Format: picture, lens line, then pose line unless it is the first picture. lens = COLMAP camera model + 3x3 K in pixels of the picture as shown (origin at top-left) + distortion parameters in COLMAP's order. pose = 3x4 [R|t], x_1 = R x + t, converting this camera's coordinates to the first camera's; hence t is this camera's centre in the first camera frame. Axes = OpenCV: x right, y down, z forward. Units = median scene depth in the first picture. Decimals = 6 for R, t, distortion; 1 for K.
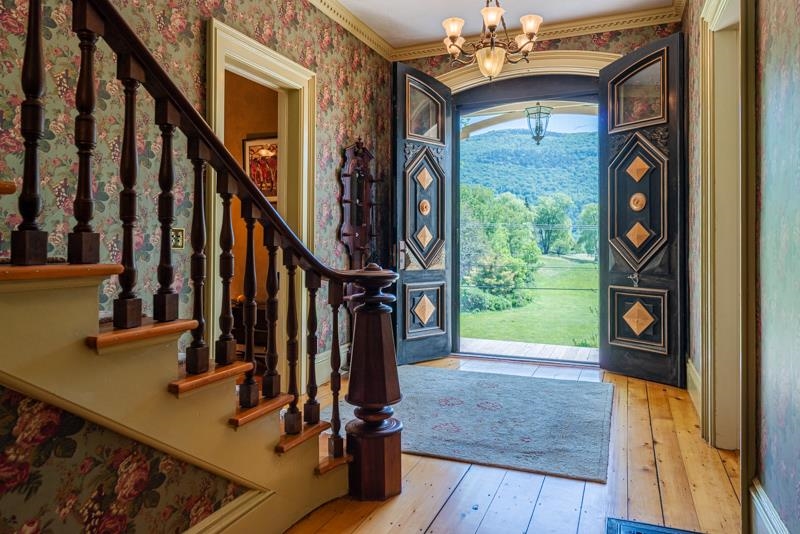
lens RADIAL K [[540.8, 0, 397.7], [0, 540.8, 249.1], [0, 0, 1]] dist [0.000246, -0.000858]
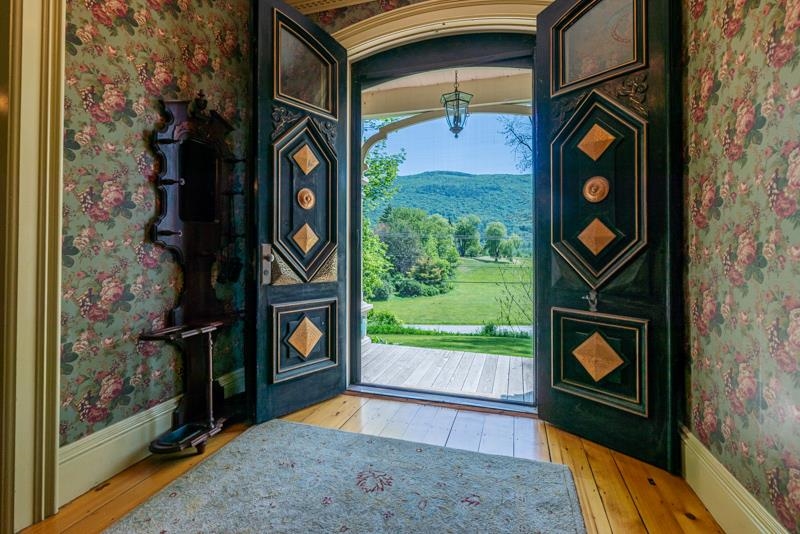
lens RADIAL K [[377.8, 0, 401.4], [0, 377.8, 239.3], [0, 0, 1]] dist [0.000441, 0.000076]
pose [[0.994289, 0.007917, 0.106424, 0.132095], [-0.004169, 0.999365, -0.035393, -0.004289], [-0.106636, 0.034747, 0.993691, 0.502095]]
